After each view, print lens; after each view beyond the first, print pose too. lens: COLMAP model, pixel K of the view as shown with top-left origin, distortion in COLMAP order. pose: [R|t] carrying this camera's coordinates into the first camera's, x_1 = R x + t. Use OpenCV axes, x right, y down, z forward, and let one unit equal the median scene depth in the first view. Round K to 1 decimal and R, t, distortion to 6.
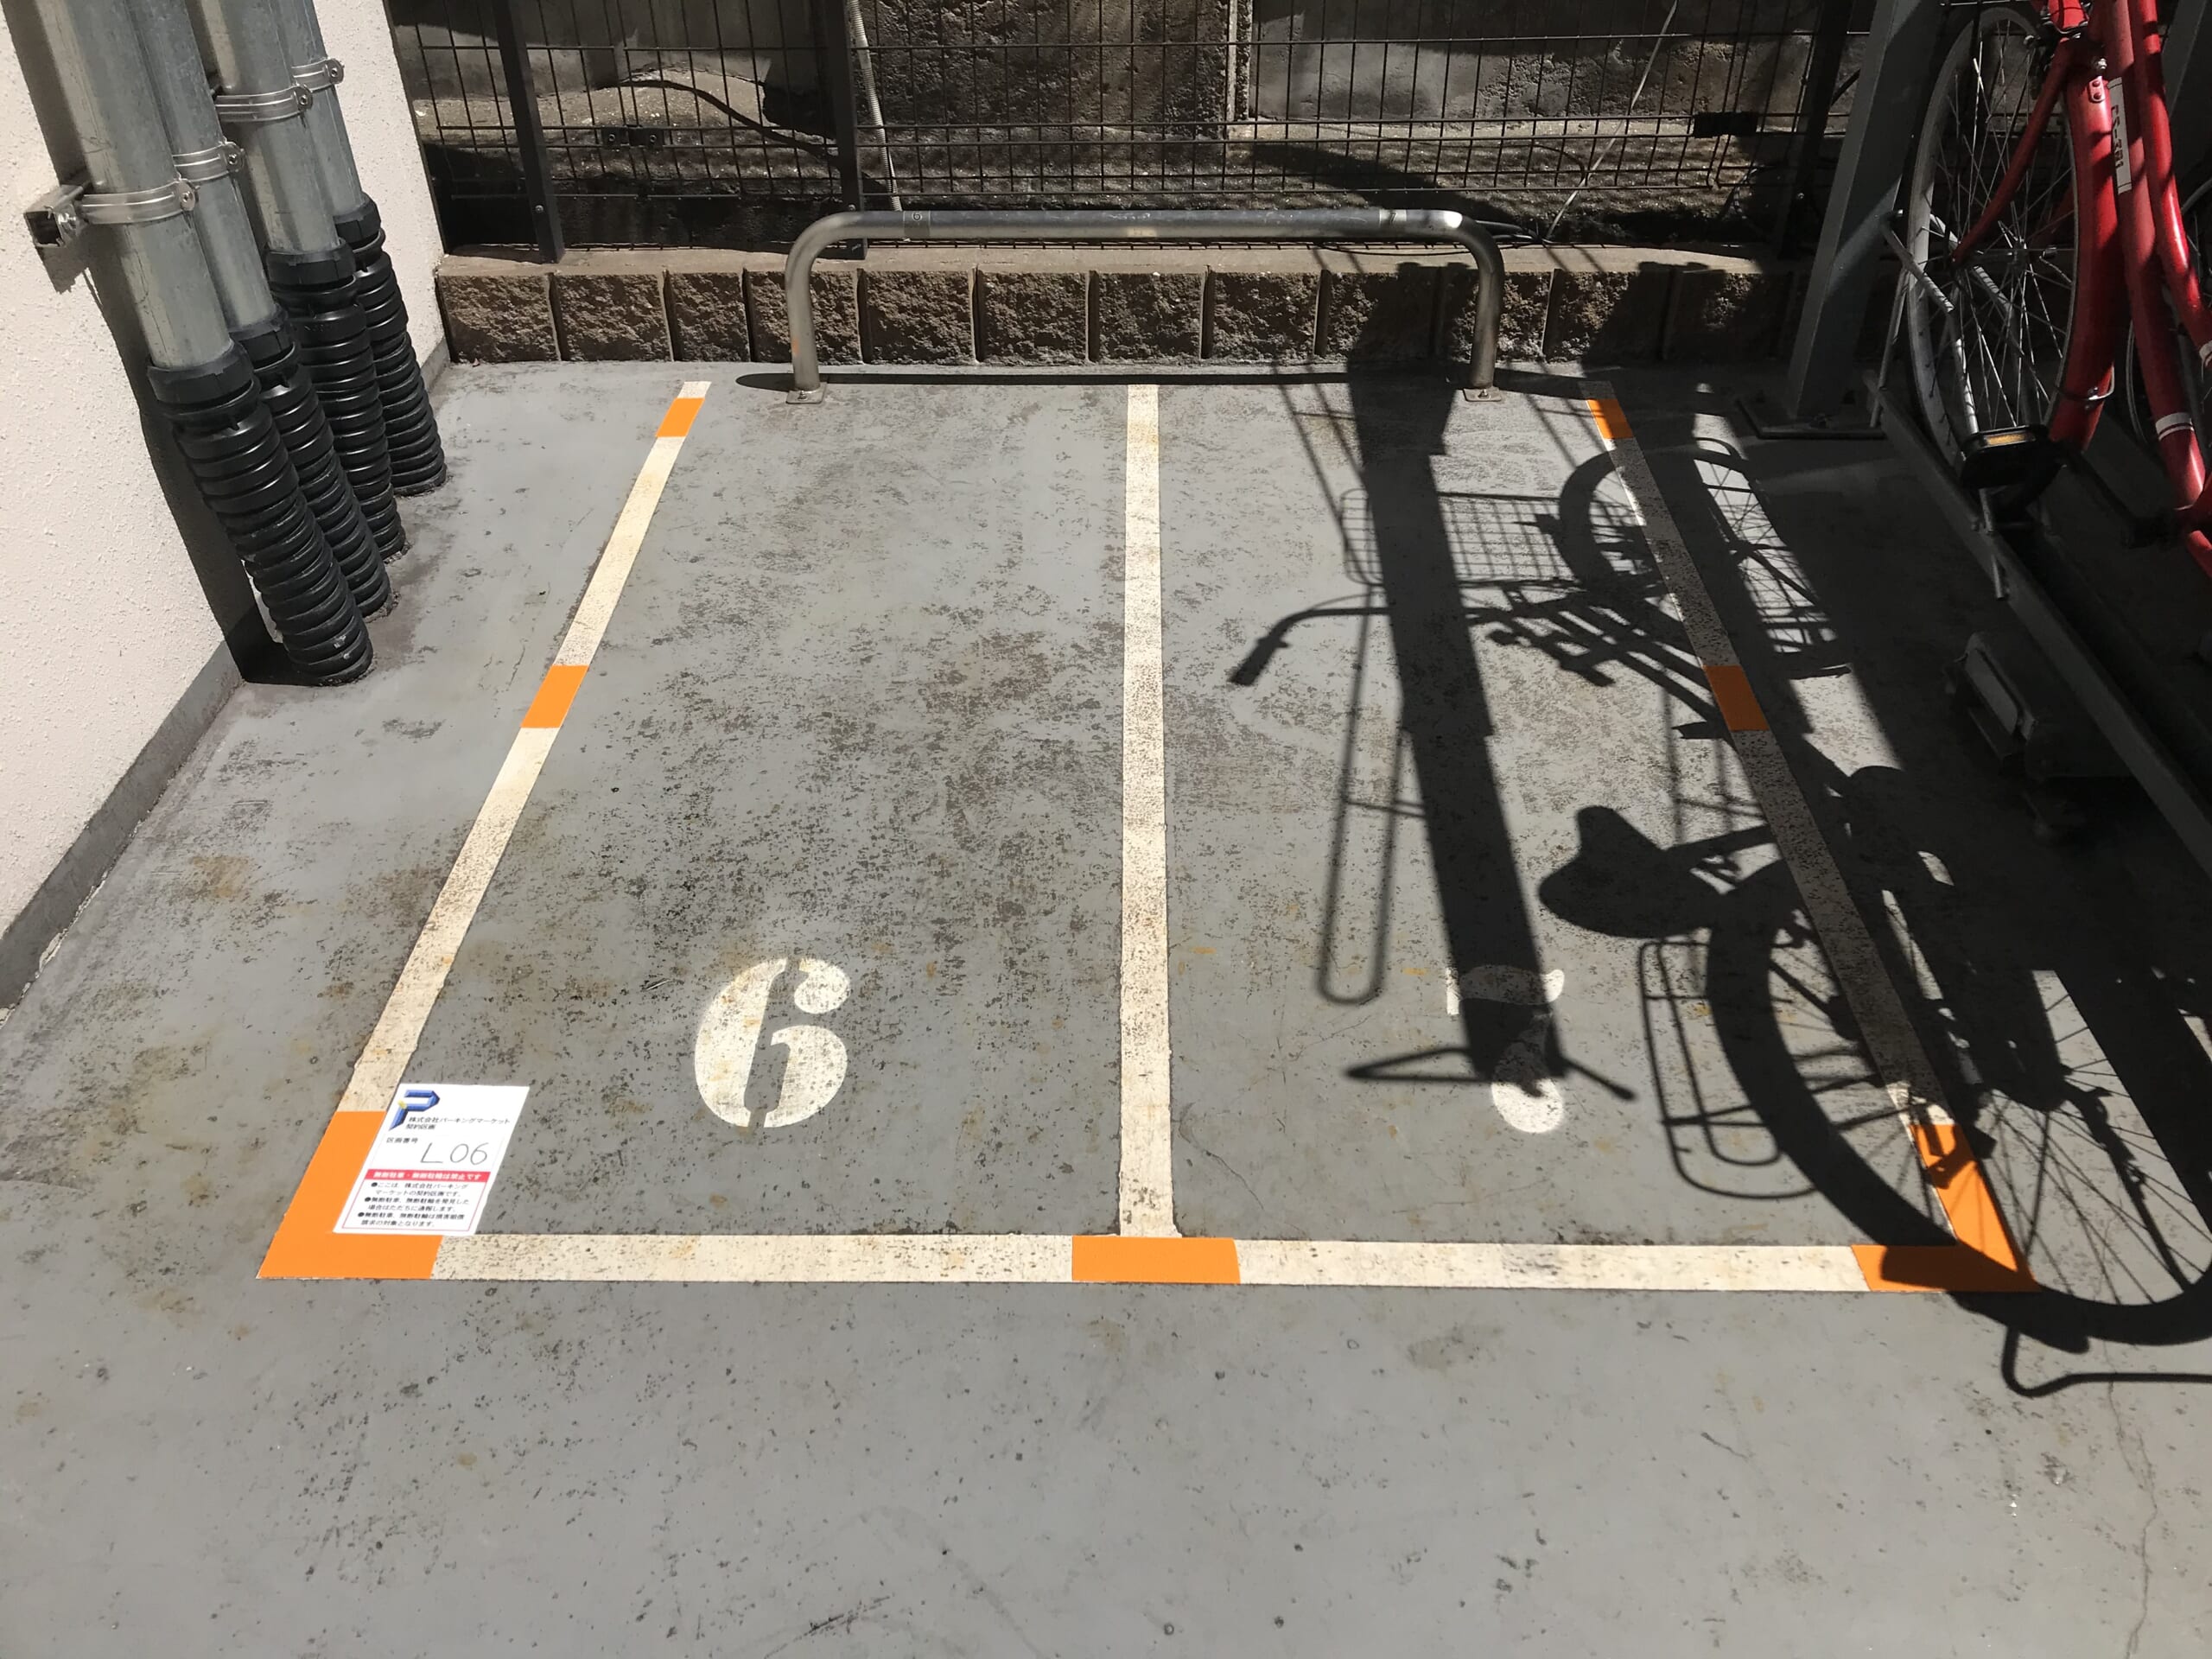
lens RADIAL K [[1858.3, 0, 1101.9], [0, 1858.3, 835.3], [0, 0, 1]] dist [0.021963, -0.000929]
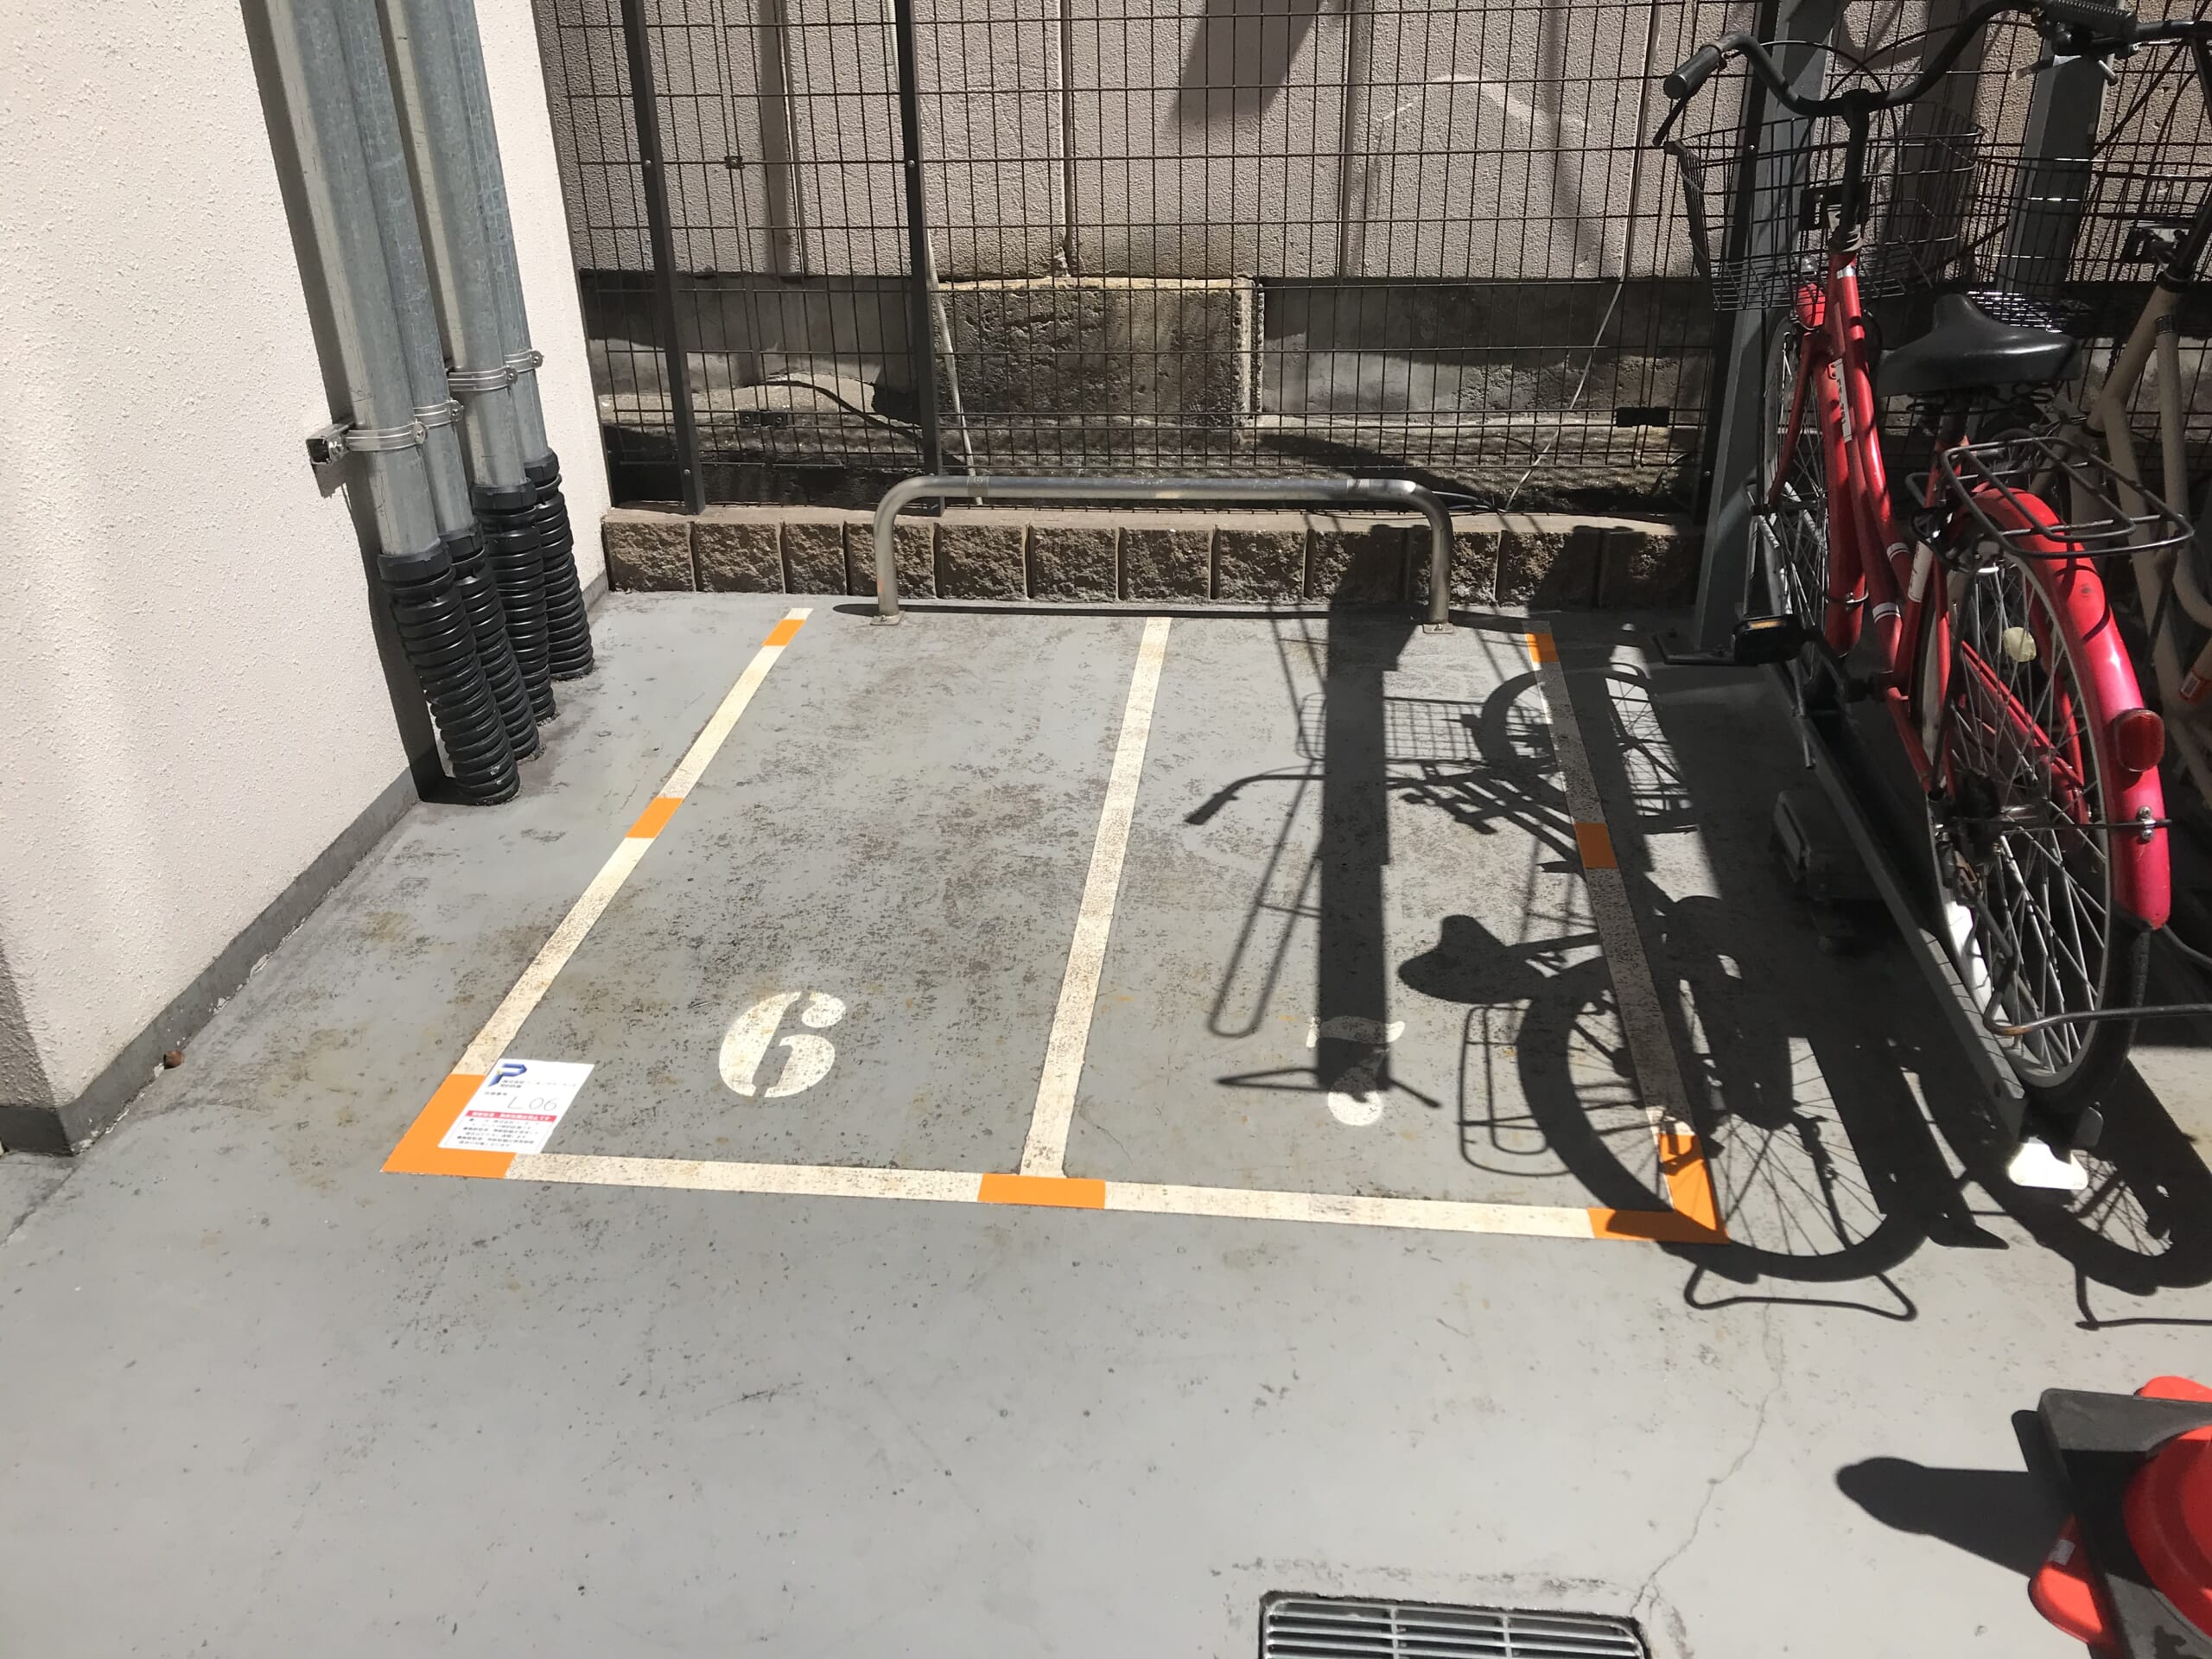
lens RADIAL K [[1858.3, 0, 1097.8], [0, 1858.3, 830.4], [0, 0, 1]] dist [0.021963, -0.000929]
pose [[0.995608, 0.029007, -0.089017, 0.141221], [-0.044166, 0.983864, -0.173379, 0.162905], [0.082552, 0.176550, 0.980824, -0.258110]]
